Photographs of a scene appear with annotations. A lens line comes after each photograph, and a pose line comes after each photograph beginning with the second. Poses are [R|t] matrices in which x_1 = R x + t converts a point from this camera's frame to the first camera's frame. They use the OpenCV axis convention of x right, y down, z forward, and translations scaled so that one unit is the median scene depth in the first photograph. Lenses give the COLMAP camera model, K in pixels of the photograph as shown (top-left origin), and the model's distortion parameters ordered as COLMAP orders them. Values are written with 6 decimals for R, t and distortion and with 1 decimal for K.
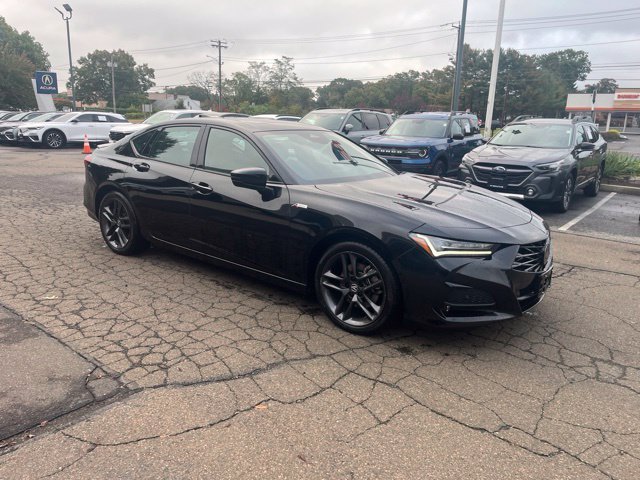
lens RADIAL K [[483.2, 0, 319.1], [0, 483.2, 236.4], [0, 0, 1]] dist [0.074941, -0.094000]
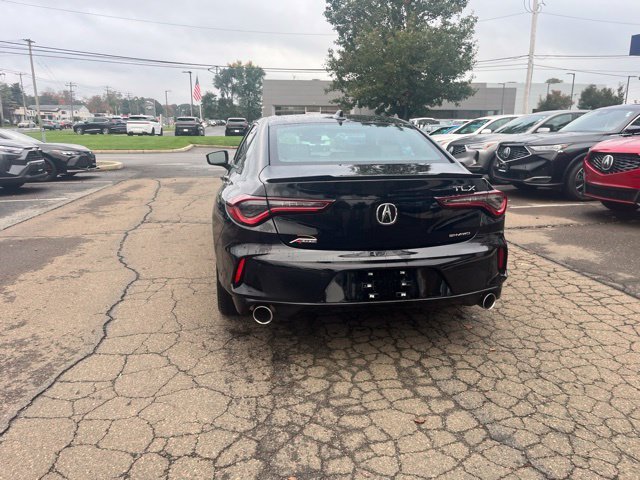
lens RADIAL K [[483.2, 0, 318.3], [0, 483.2, 242.7], [0, 0, 1]] dist [0.074941, -0.094000]
pose [[-0.723546, -0.192991, 0.662749, -0.982003], [0.138571, 0.899966, 0.413350, -0.512643], [-0.676225, 0.390915, -0.624424, 2.110676]]
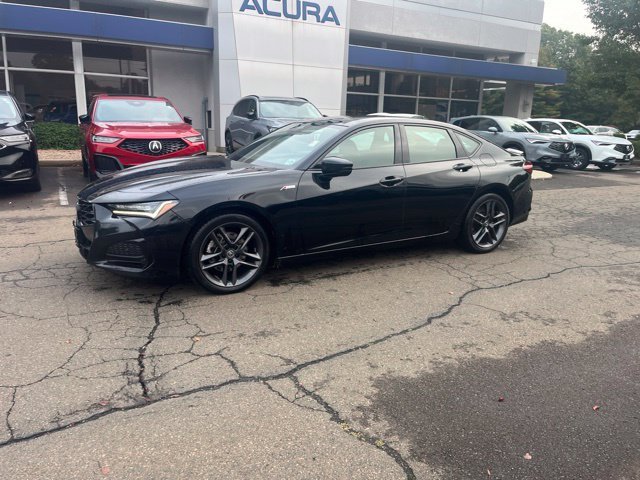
lens RADIAL K [[483.2, 0, 318.8], [0, 483.2, 237.2], [0, 0, 1]] dist [0.074941, -0.094000]
pose [[-0.392101, 0.174123, -0.903293, 1.173196], [-0.254790, 0.922953, 0.288512, -0.354046], [0.883934, 0.343276, -0.317526, 1.706960]]
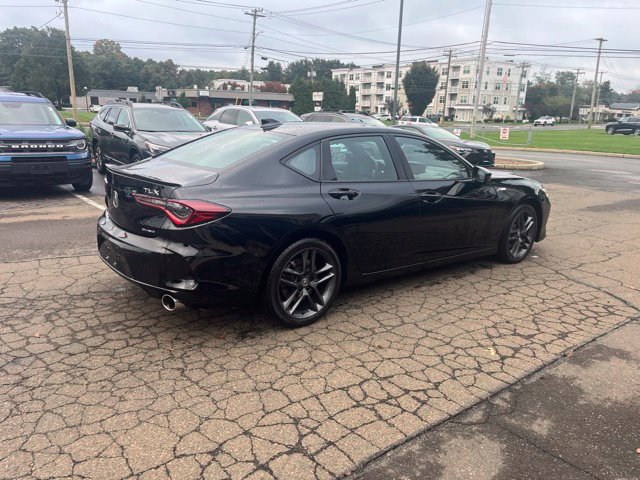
lens RADIAL K [[483.2, 0, 319.4], [0, 483.2, 240.3], [0, 0, 1]] dist [0.074941, -0.094000]
pose [[0.244925, -0.267949, 0.931780, -1.352816], [0.204335, 0.953732, 0.220551, -0.305099], [-0.947765, 0.136377, 0.288345, 1.010911]]
